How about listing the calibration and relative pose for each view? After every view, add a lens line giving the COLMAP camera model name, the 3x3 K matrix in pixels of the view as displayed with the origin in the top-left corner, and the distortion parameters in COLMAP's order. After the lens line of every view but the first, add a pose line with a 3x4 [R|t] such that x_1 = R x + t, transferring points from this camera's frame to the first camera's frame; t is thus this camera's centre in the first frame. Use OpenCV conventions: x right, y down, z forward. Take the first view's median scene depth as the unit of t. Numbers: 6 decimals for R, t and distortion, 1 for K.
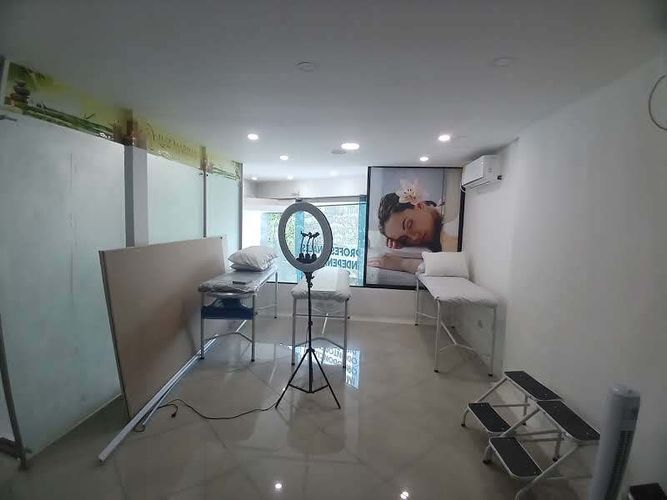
lens RADIAL K [[330.0, 0, 335.4], [0, 330.0, 251.3], [0, 0, 1]] dist [0.025728, -0.059123]
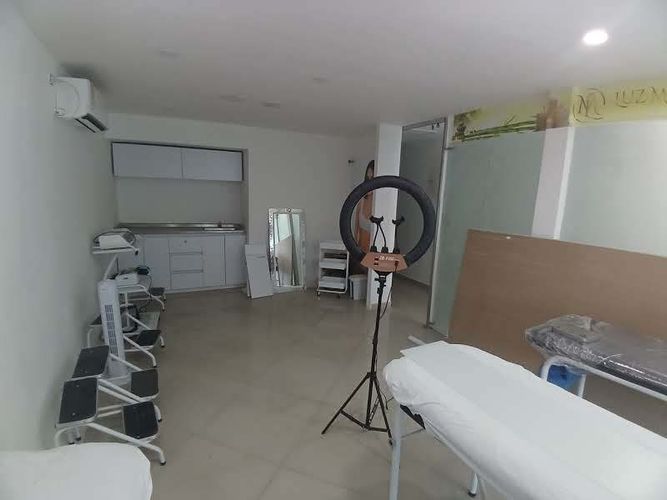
lens RADIAL K [[330.0, 0, 335.4], [0, 330.0, 251.3], [0, 0, 1]] dist [0.025728, -0.059123]
pose [[-0.892089, 0.026181, -0.451100, 0.463686], [-0.105830, 0.958447, 0.264914, -0.263384], [0.439291, 0.284067, -0.852250, 2.377644]]
